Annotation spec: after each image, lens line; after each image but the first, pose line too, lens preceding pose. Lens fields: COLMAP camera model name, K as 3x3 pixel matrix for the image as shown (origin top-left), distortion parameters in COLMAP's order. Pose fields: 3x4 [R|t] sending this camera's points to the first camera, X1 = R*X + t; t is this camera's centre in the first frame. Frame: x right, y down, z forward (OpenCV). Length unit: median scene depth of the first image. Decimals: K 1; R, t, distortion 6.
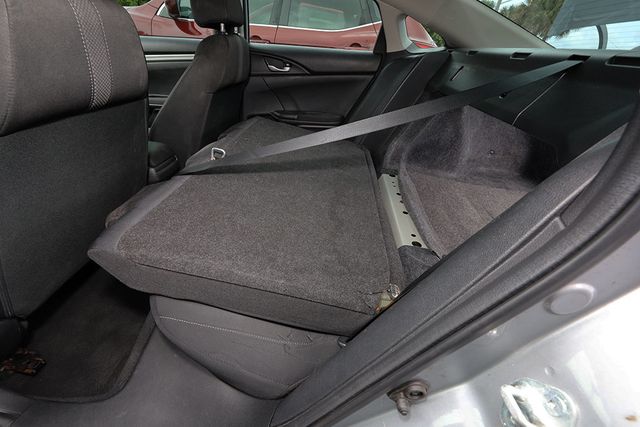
lens RADIAL K [[258.4, 0, 318.0], [0, 258.4, 212.4], [0, 0, 1]] dist [0.001593, 0.000243]
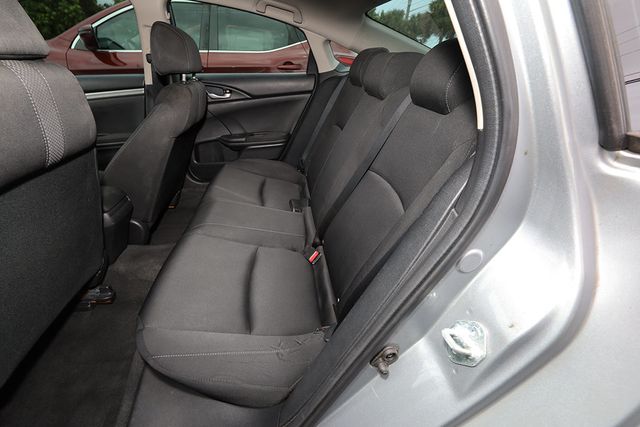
lens RADIAL K [[258.4, 0, 318.0], [0, 258.4, 212.4], [0, 0, 1]] dist [0.001593, 0.000243]
pose [[0.972756, -0.169243, 0.158437, -0.037866], [0.174857, 0.984346, -0.022090, -0.029847], [-0.152218, 0.049192, 0.987122, -0.165691]]
